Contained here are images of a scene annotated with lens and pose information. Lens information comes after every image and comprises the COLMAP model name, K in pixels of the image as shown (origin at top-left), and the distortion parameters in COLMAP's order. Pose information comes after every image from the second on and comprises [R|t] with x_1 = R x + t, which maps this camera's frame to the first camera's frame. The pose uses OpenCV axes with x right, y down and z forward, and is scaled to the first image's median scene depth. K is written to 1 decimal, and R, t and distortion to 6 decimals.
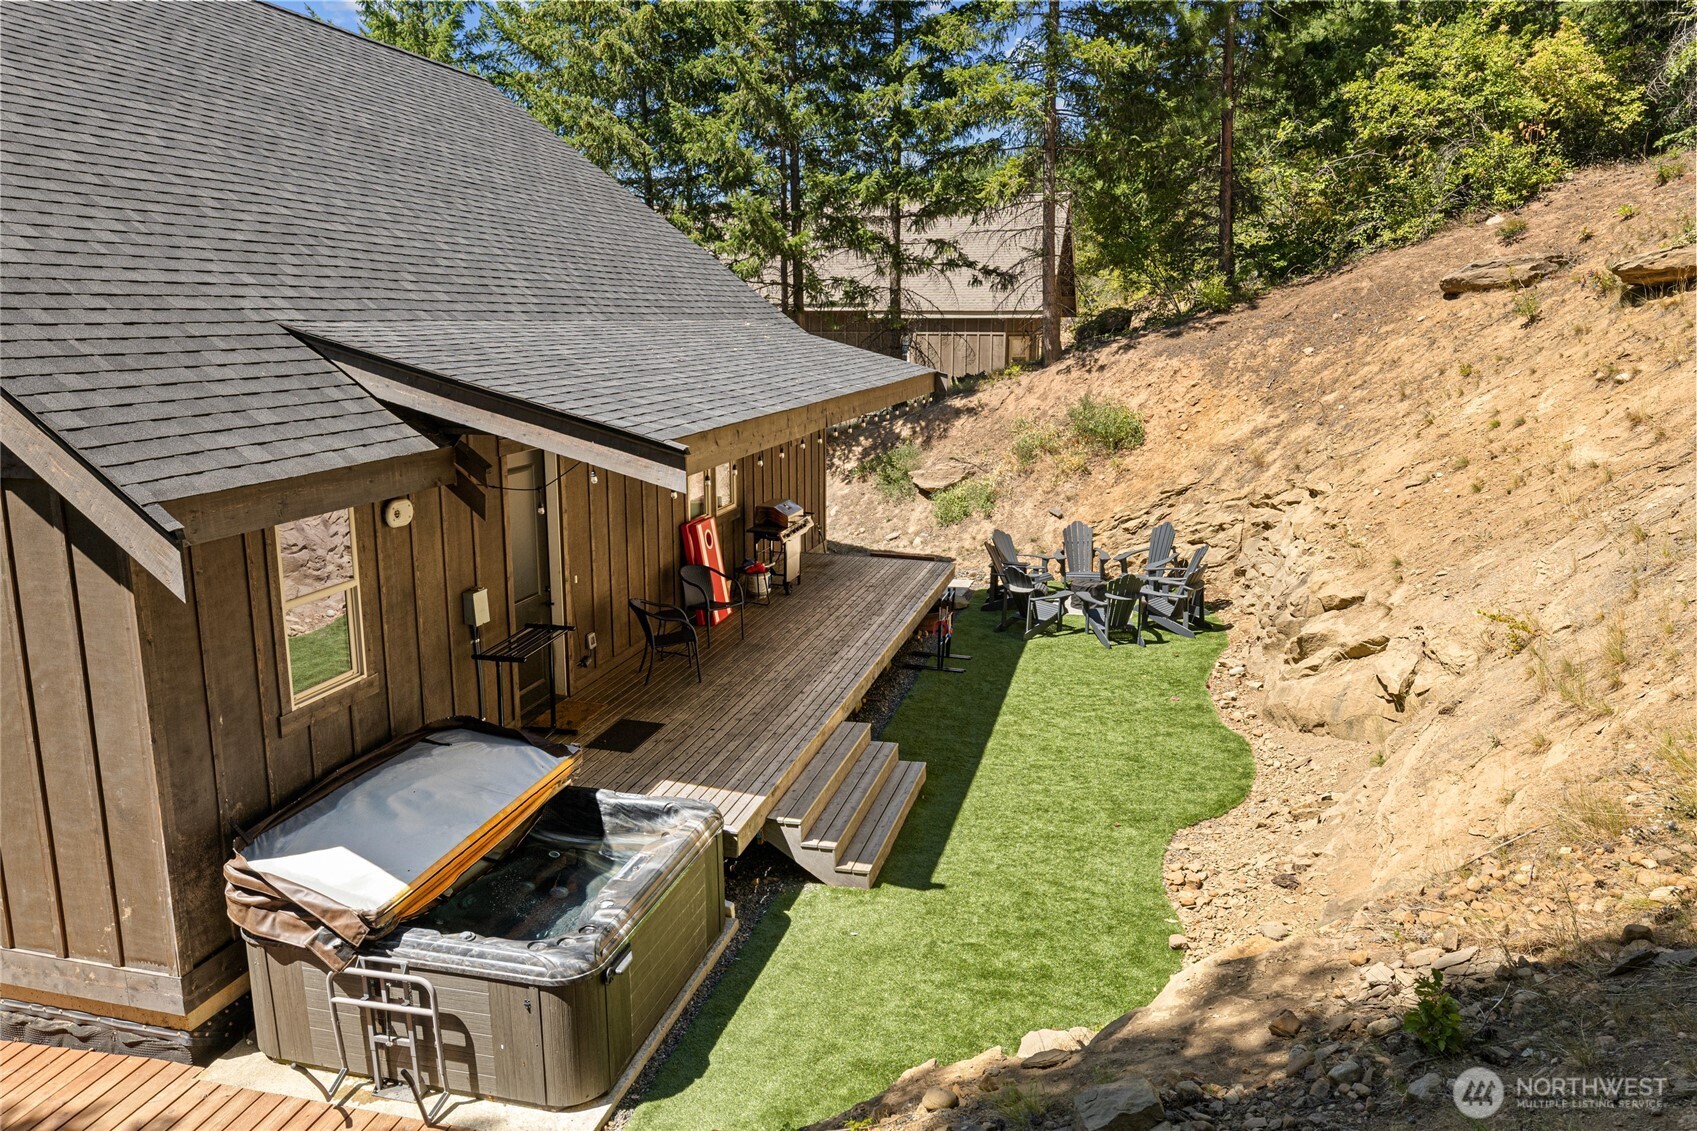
lens RADIAL K [[1187.1, 0, 848.5], [0, 1187.1, 565.5], [0, 0, 1]] dist [-0.000073, -0.001258]
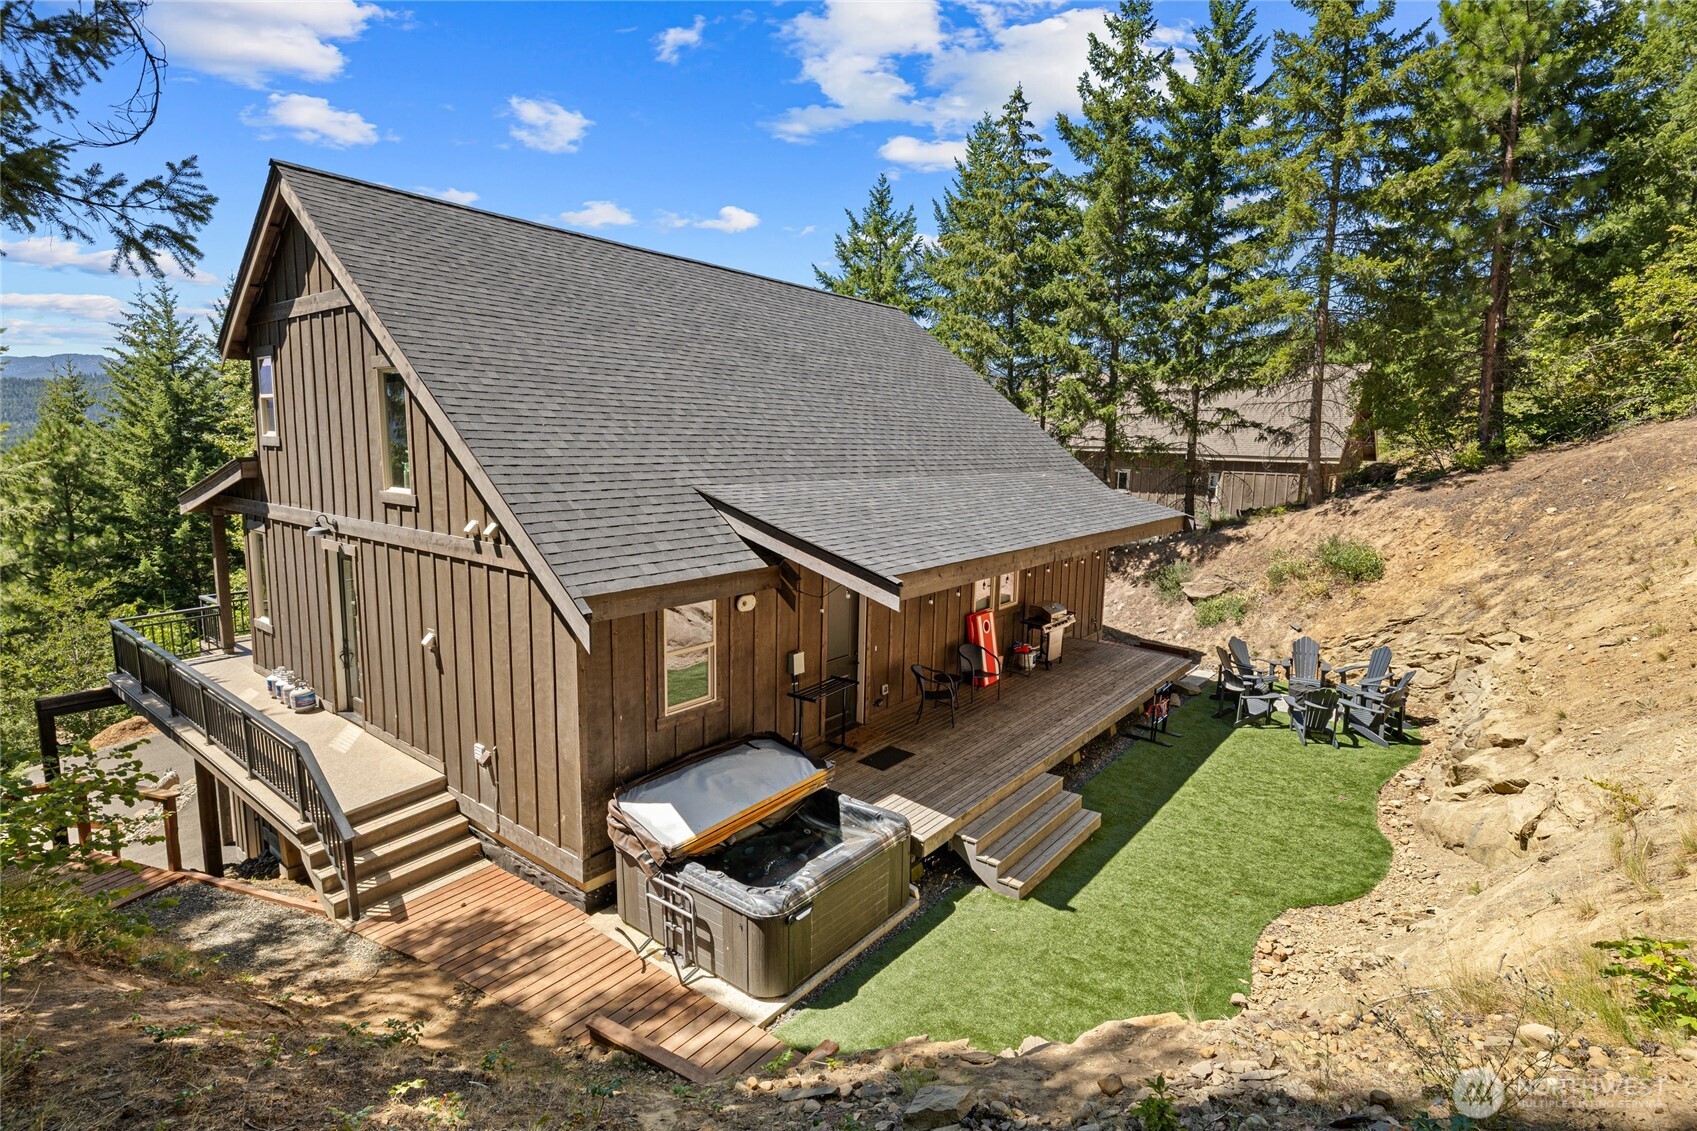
lens RADIAL K [[842.3, 0, 848.5], [0, 842.3, 565.5], [0, 0, 1]] dist [-0.006316, 0.000712]
pose [[0.915725, 0.078723, -0.394018, 0.136081], [-0.101369, 0.994162, -0.036961, -0.044012], [0.388808, 0.073787, 0.918359, -0.013361]]
